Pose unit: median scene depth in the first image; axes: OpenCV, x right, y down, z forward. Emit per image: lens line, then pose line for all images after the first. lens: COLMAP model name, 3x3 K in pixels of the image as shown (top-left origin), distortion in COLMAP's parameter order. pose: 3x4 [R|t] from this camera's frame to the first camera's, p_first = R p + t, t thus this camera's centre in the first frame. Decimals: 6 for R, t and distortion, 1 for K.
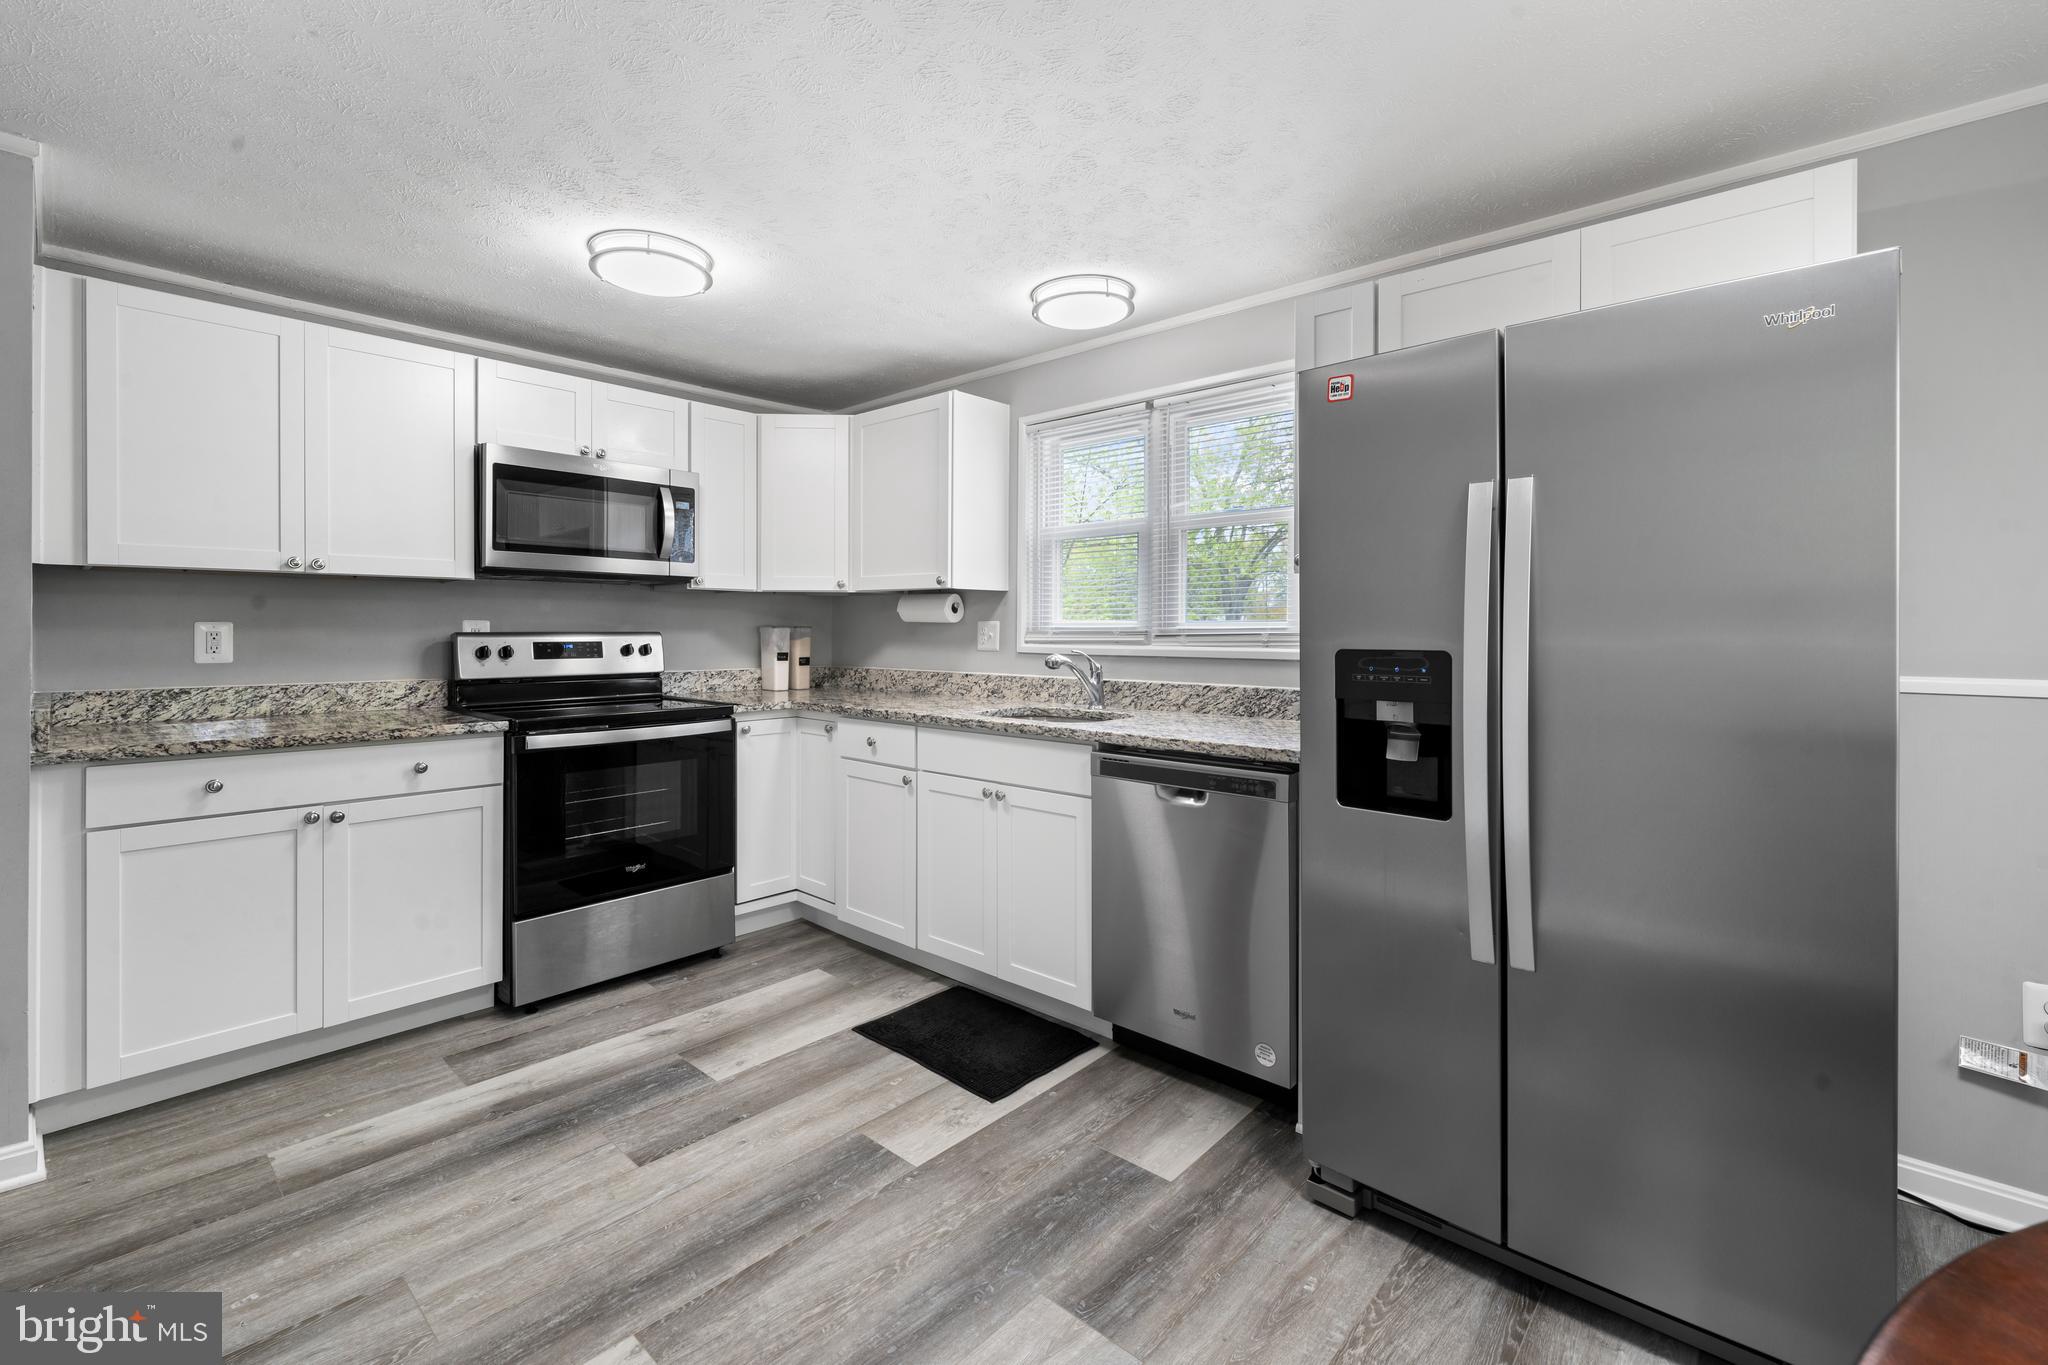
lens RADIAL K [[892.2, 0, 1014.3], [0, 892.2, 629.9], [0, 0, 1]] dist [-0.000795, 0.000451]
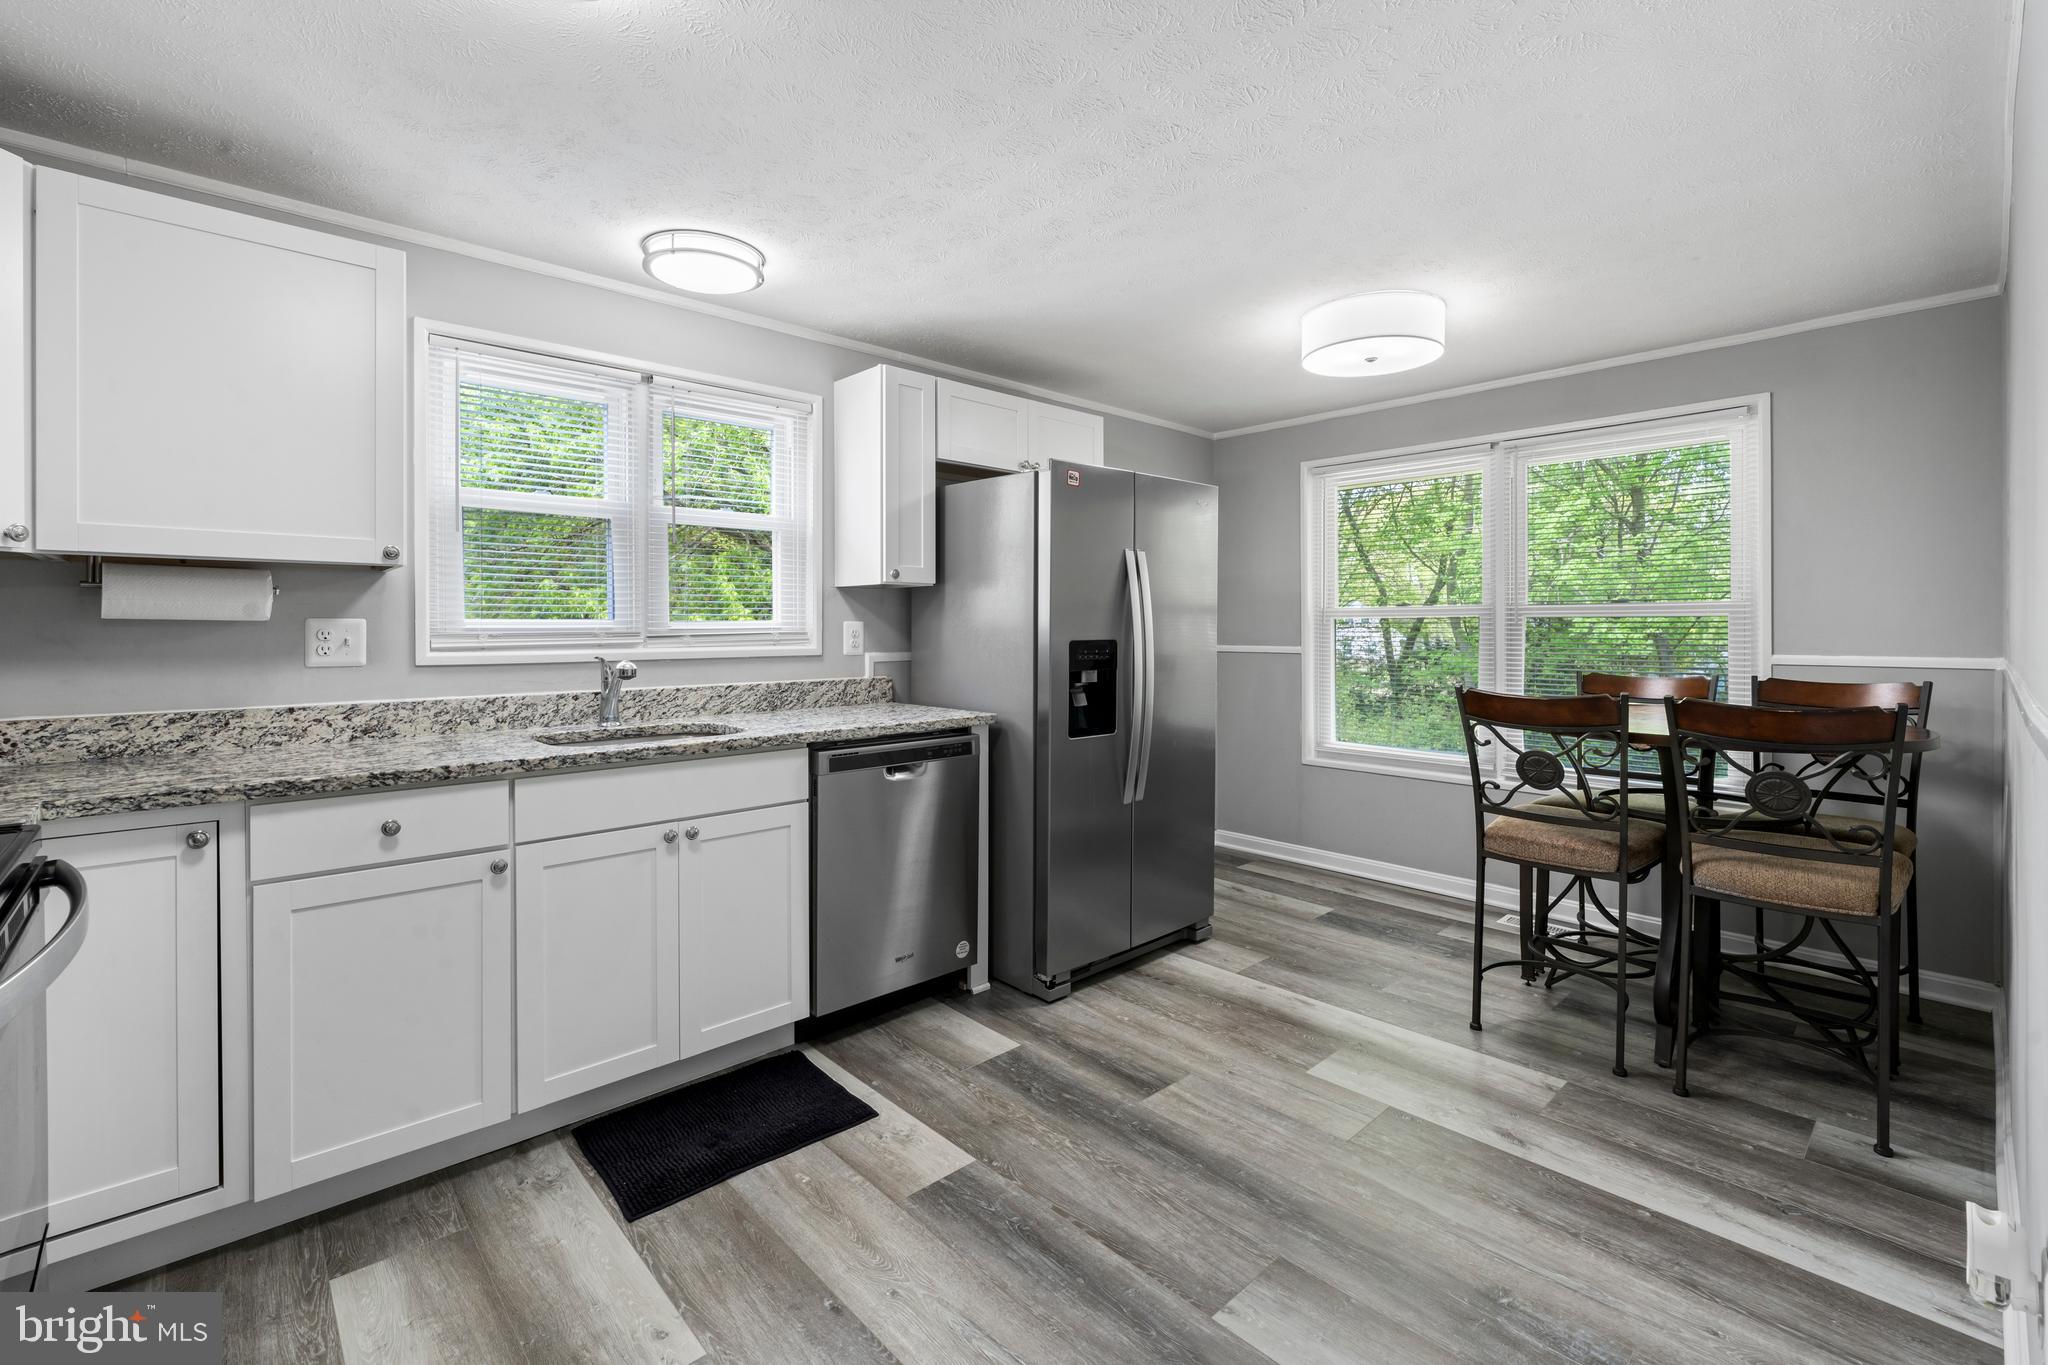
lens RADIAL K [[892.2, 0, 1040.0], [0, 892.2, 625.7], [0, 0, 1]] dist [-0.000795, 0.000451]
pose [[0.068458, -0.002381, 0.997651, -0.975791], [0.003437, 0.999992, 0.002151, -0.007090], [-0.997648, 0.003281, 0.068466, 0.748164]]
